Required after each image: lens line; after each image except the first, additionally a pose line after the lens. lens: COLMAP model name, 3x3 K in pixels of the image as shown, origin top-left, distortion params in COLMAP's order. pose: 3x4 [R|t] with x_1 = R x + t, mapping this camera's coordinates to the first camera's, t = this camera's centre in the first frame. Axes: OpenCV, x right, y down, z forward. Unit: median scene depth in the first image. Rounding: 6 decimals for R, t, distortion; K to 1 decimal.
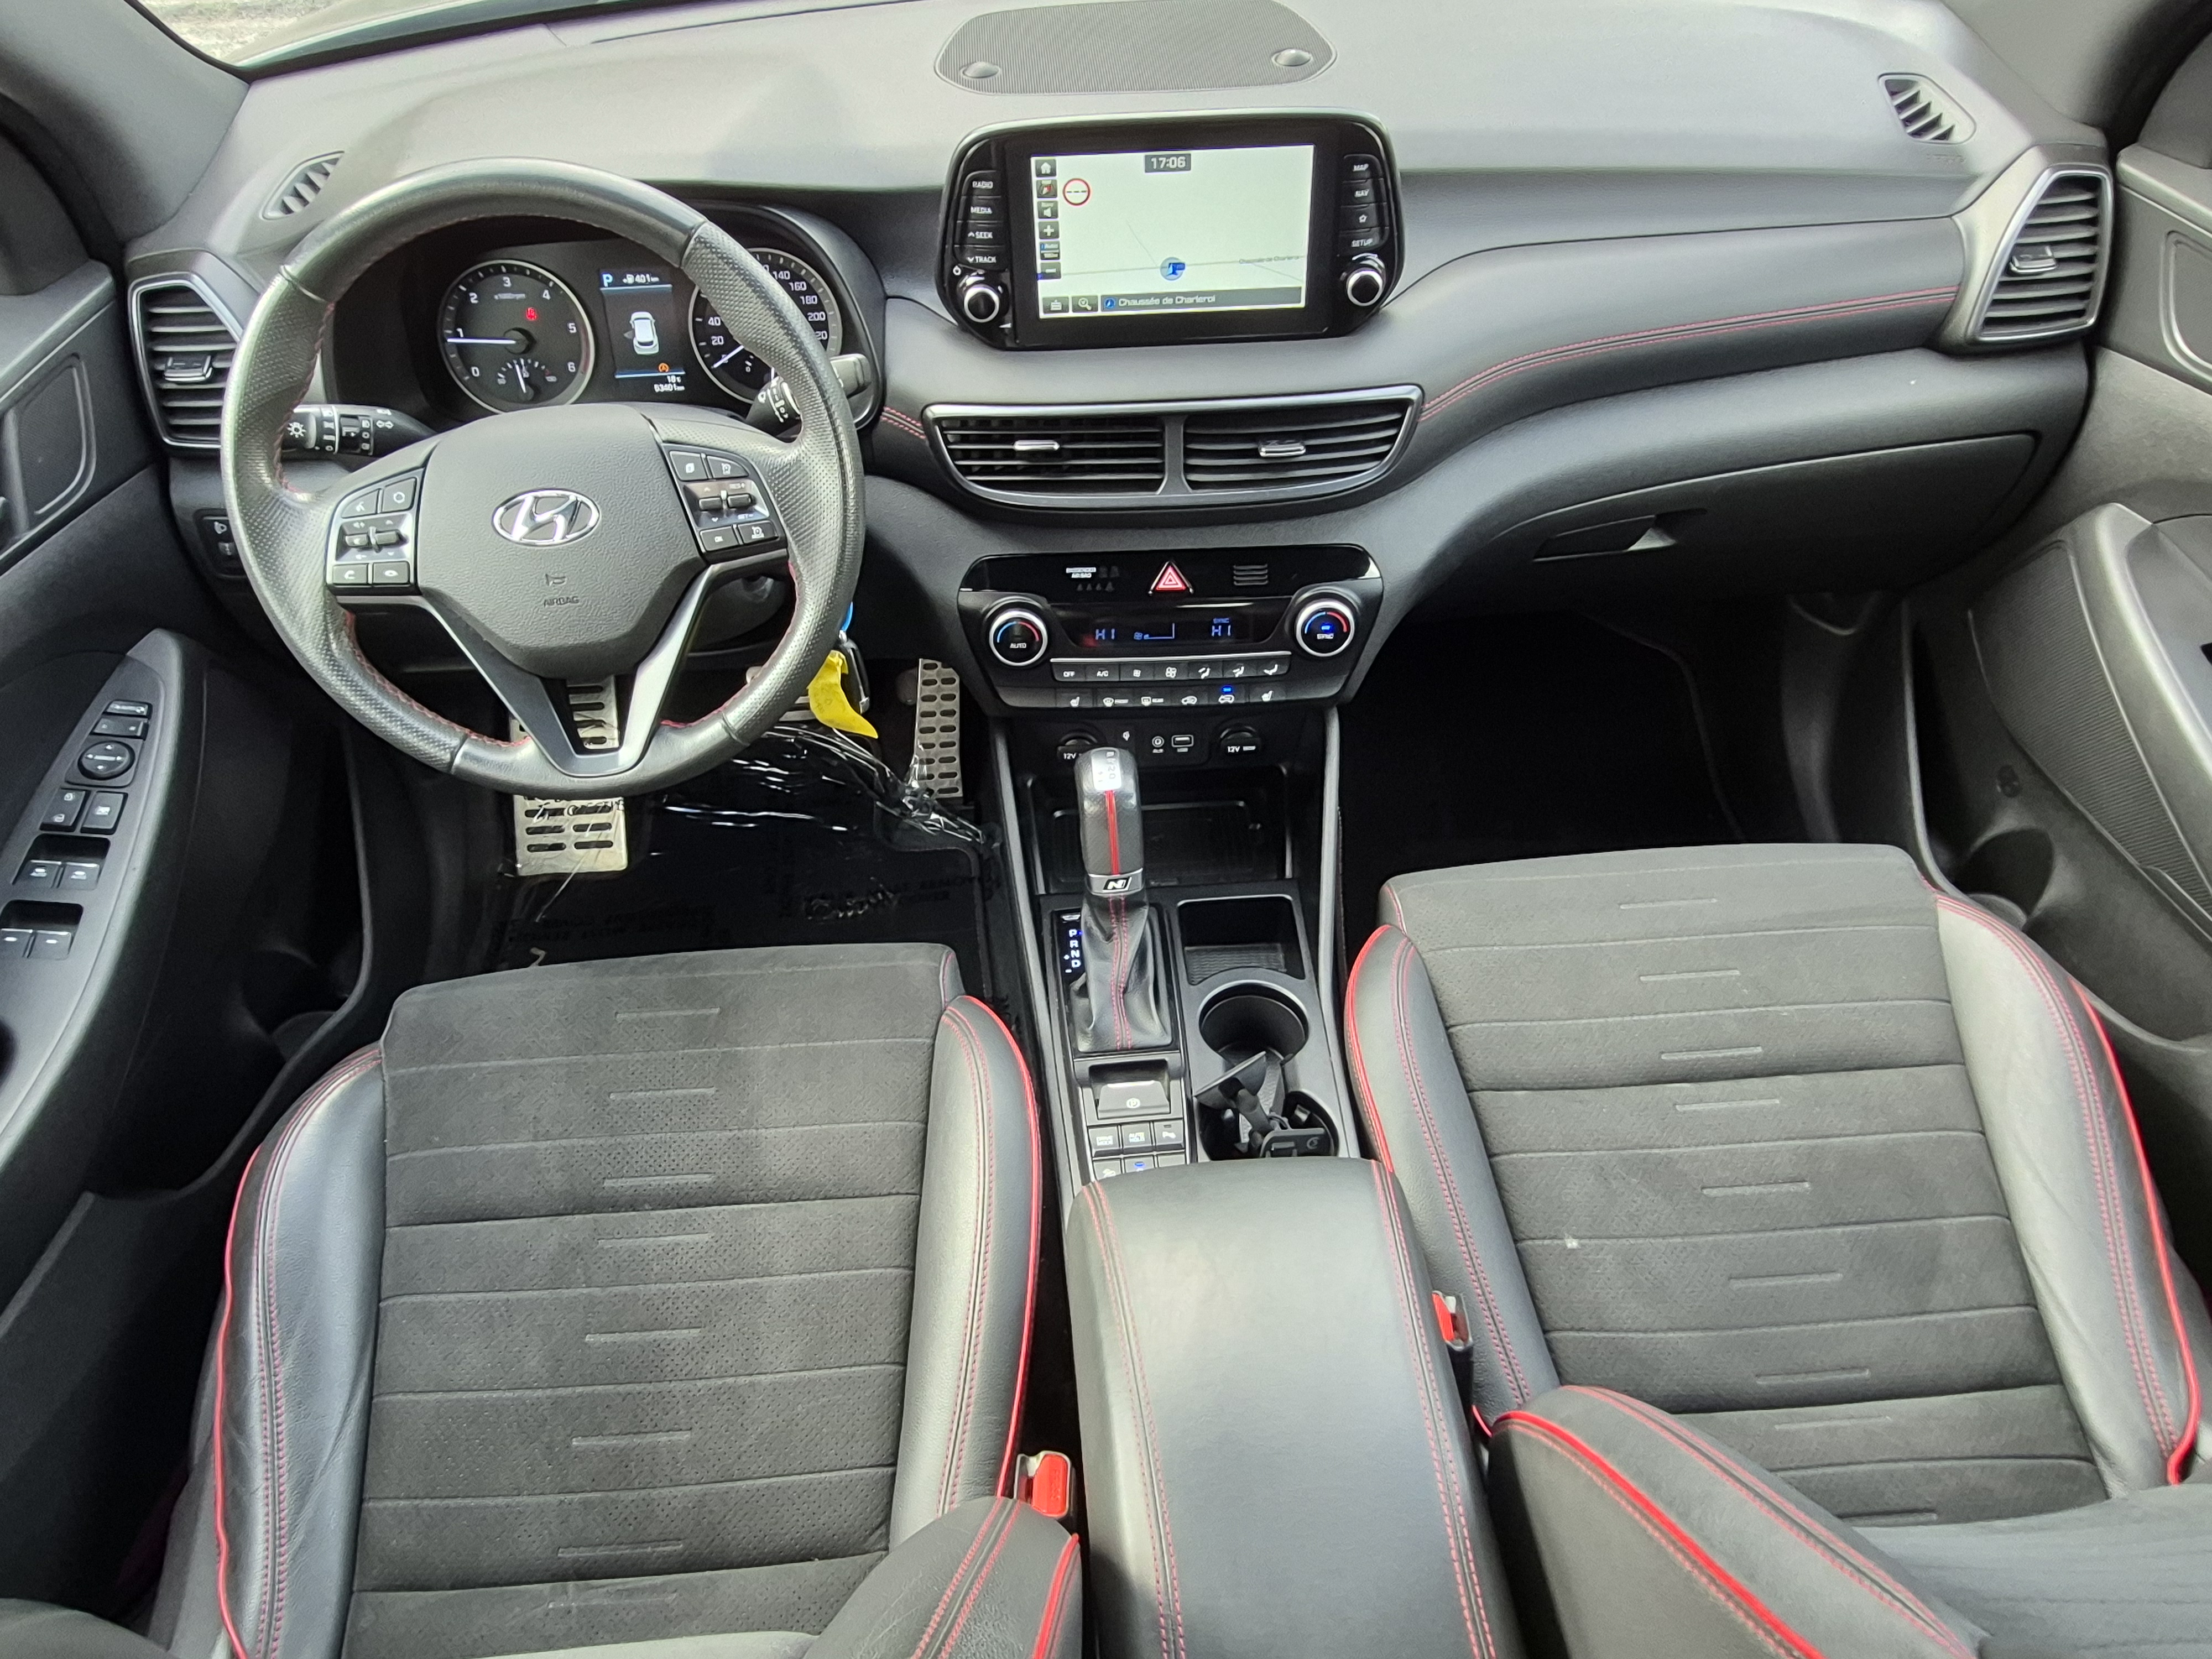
lens RADIAL K [[1498.1, 0, 1135.0], [0, 1498.1, 849.6], [0, 0, 1]] dist [0.001532, 0.002958]
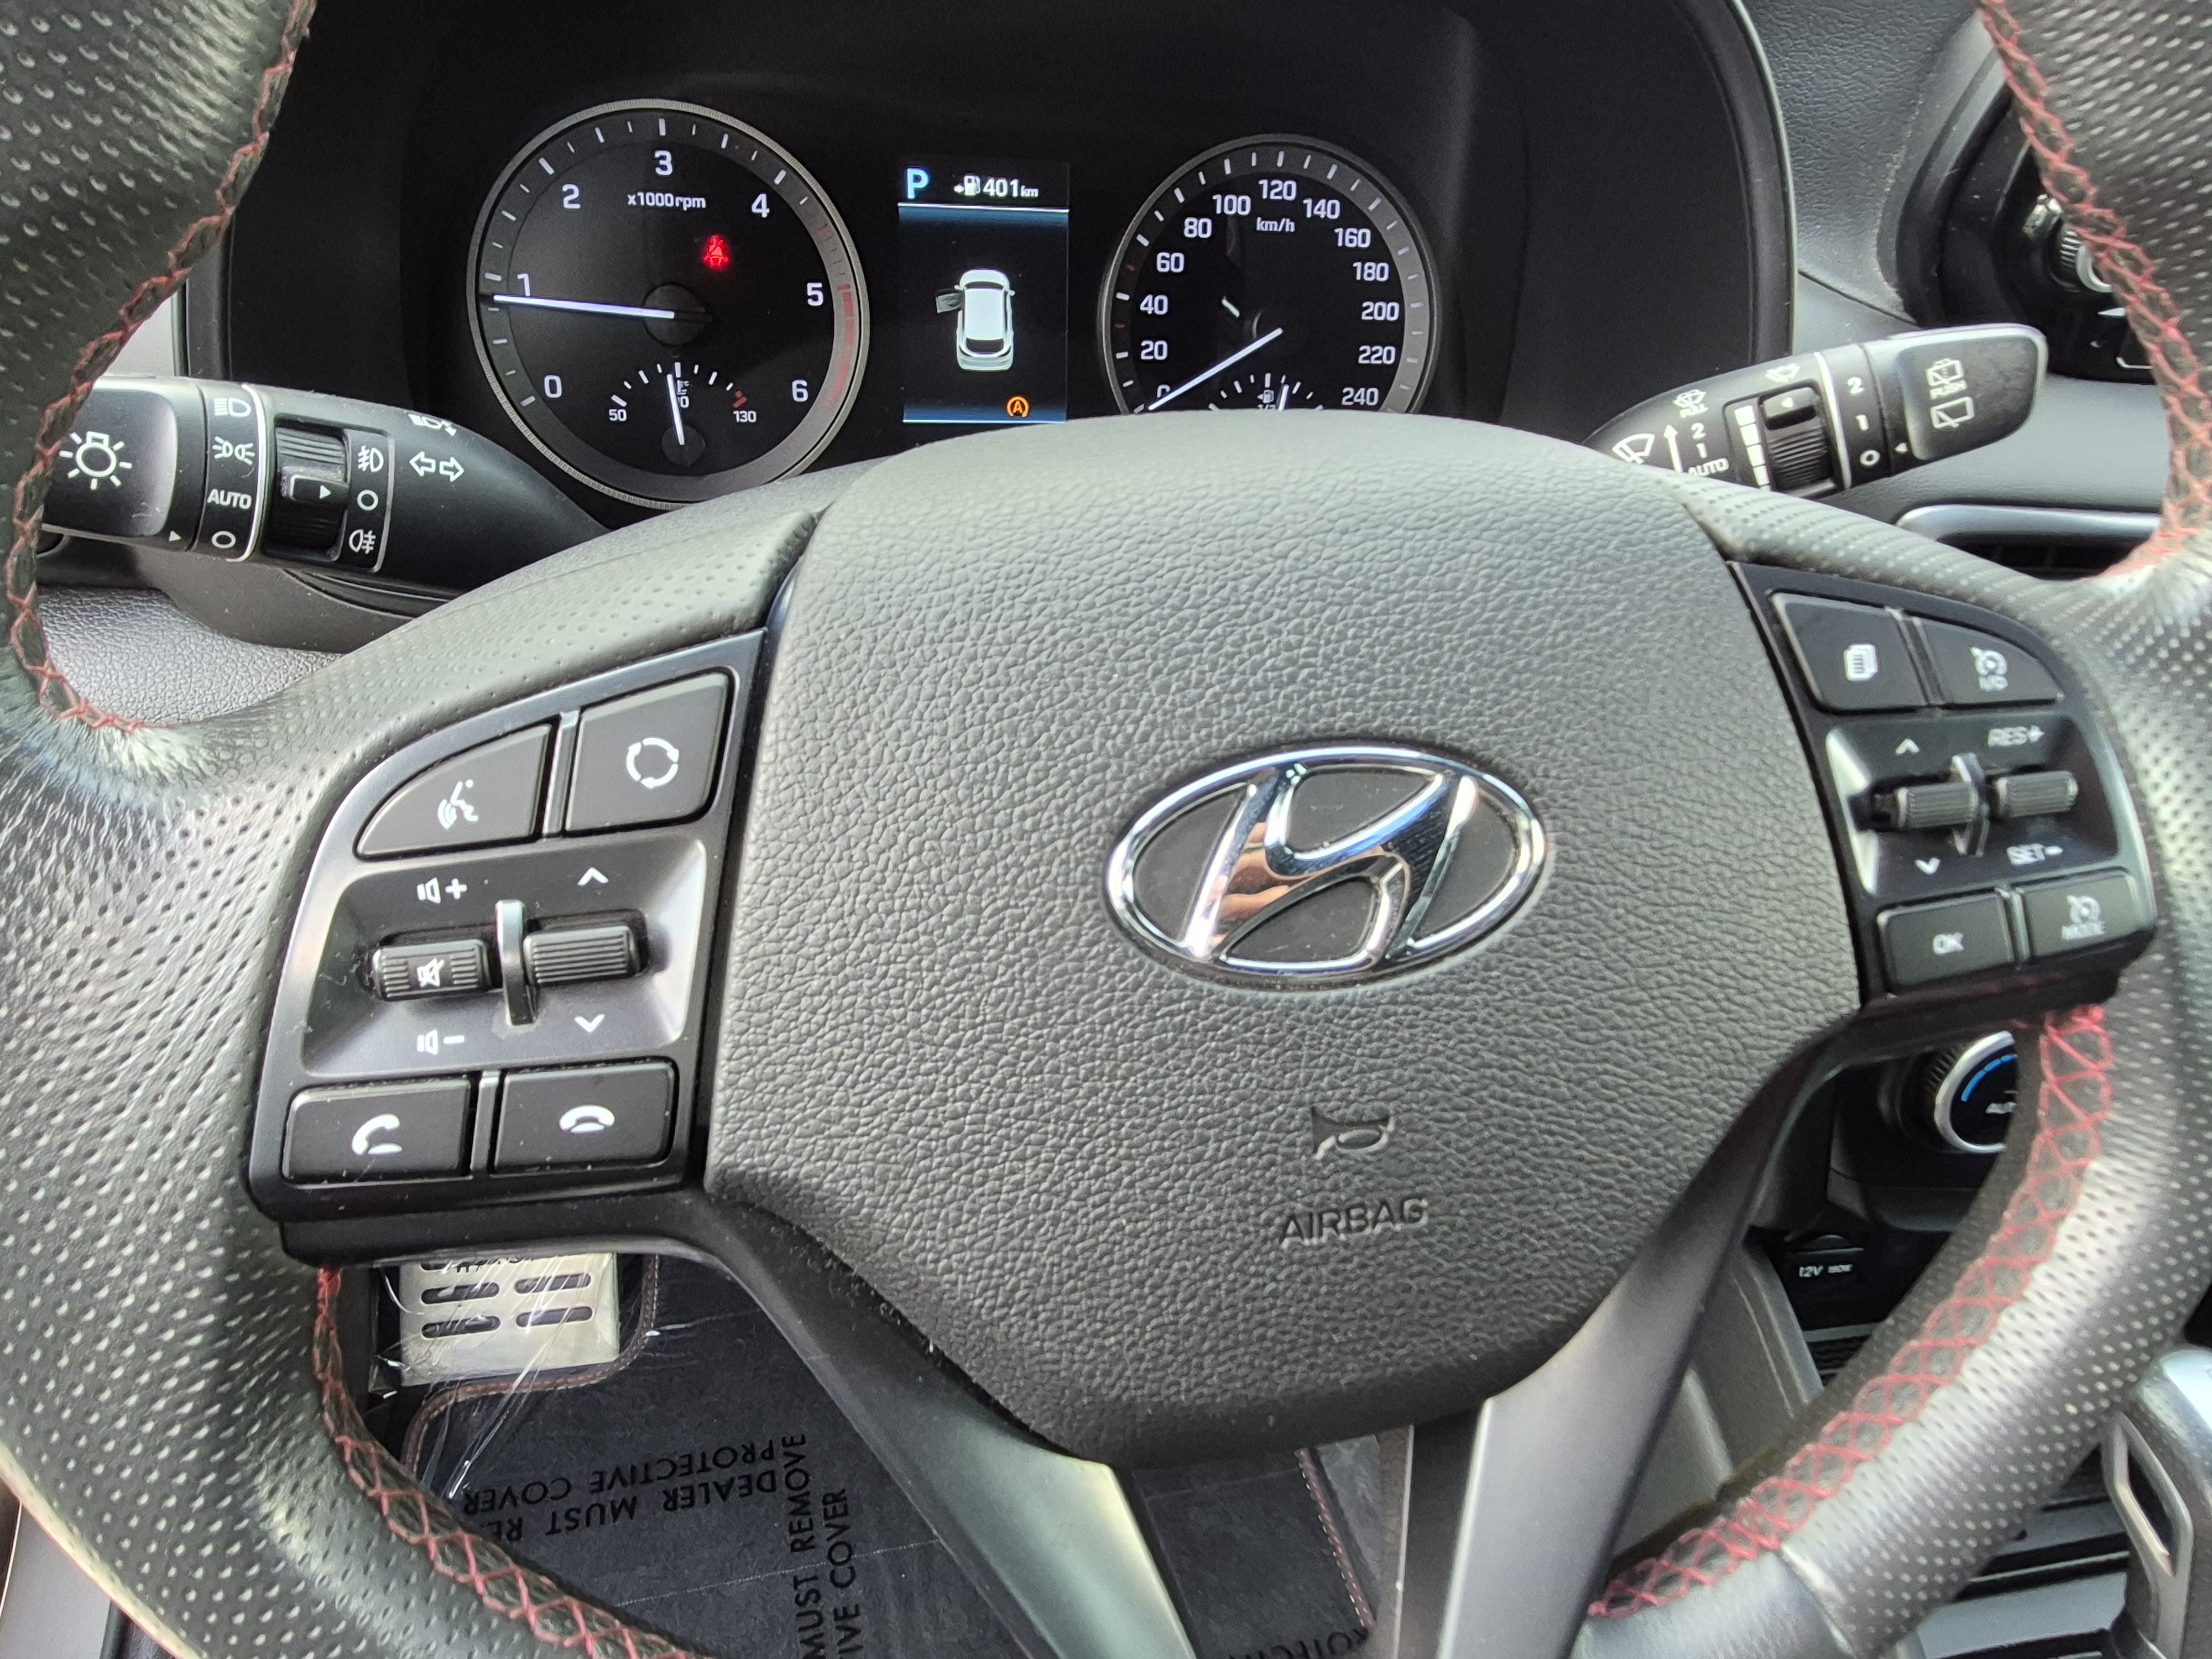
lens RADIAL K [[1498.1, 0, 1135.0], [0, 1498.1, 849.6], [0, 0, 1]] dist [0.001532, 0.002958]
pose [[0.986119, 0.007674, 0.165862, -0.421809], [0.011170, 0.993602, -0.112382, -0.182100], [-0.165663, 0.112675, 0.979725, 0.720722]]
